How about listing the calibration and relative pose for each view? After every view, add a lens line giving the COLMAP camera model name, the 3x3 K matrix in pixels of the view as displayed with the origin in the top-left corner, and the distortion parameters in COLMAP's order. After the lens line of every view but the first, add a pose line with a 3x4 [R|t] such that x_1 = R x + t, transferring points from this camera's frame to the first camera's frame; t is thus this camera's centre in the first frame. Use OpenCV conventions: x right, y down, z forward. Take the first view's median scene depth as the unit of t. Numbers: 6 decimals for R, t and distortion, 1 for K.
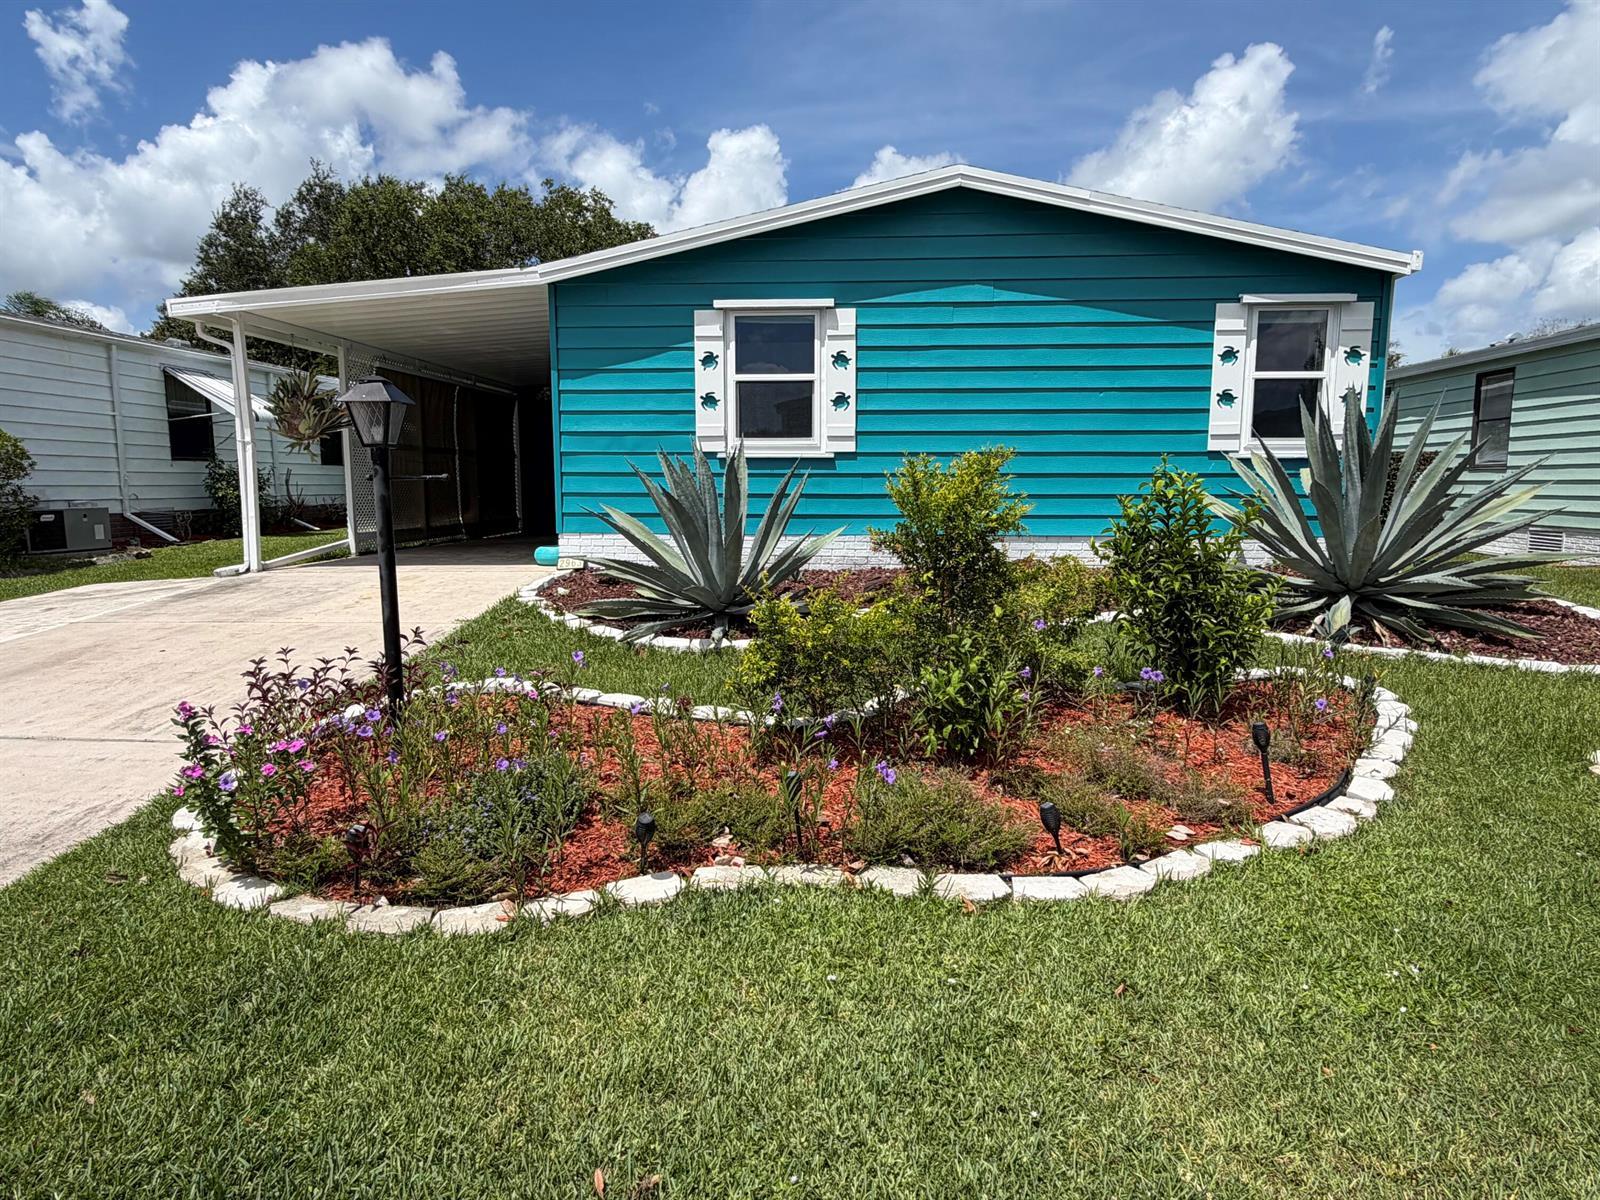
lens RADIAL K [[905.4, 0, 818.0], [0, 905.4, 596.6], [0, 0, 1]] dist [-0.002244, -0.000500]
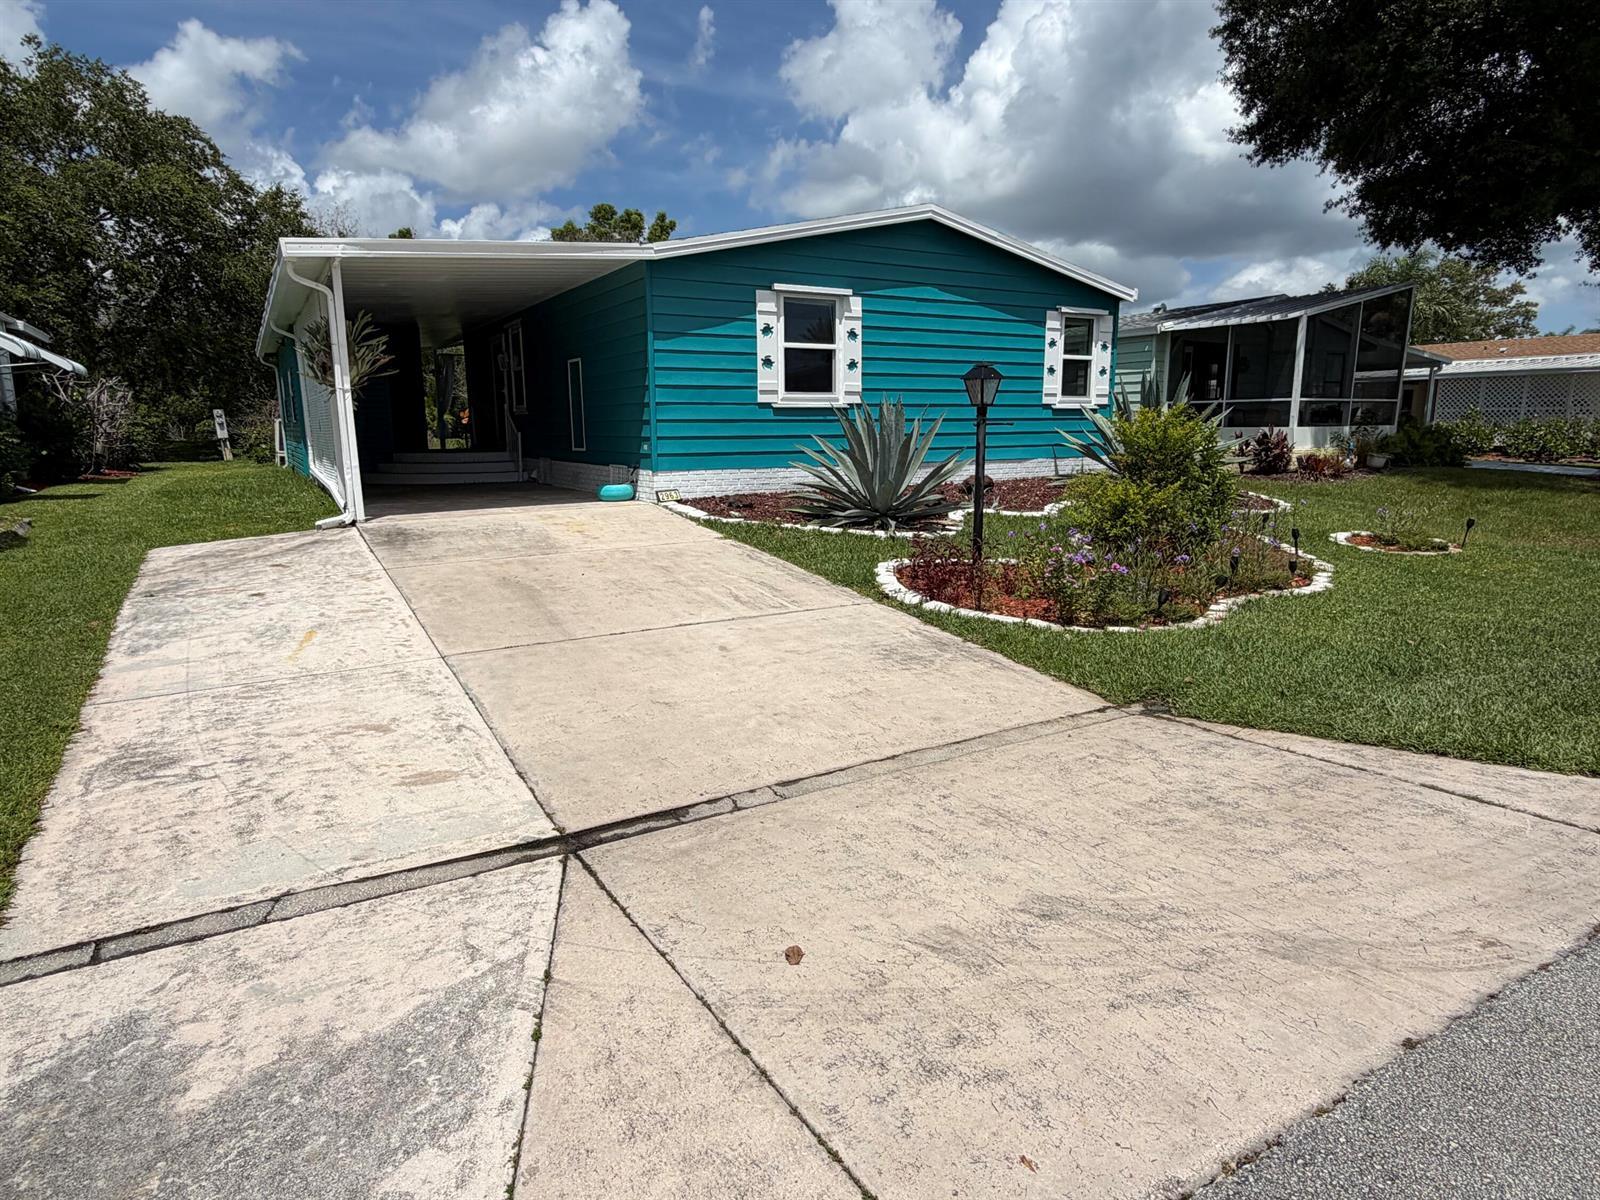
lens RADIAL K [[922.6, 0, 800.0], [0, 922.6, 600.0], [0, 0, 1]] dist [0.000239, -0.000567]
pose [[0.822658, -0.114233, 0.556942, -0.854142], [0.081734, 0.993194, 0.082983, 0.012790], [-0.562631, -0.022746, 0.826395, -0.111268]]
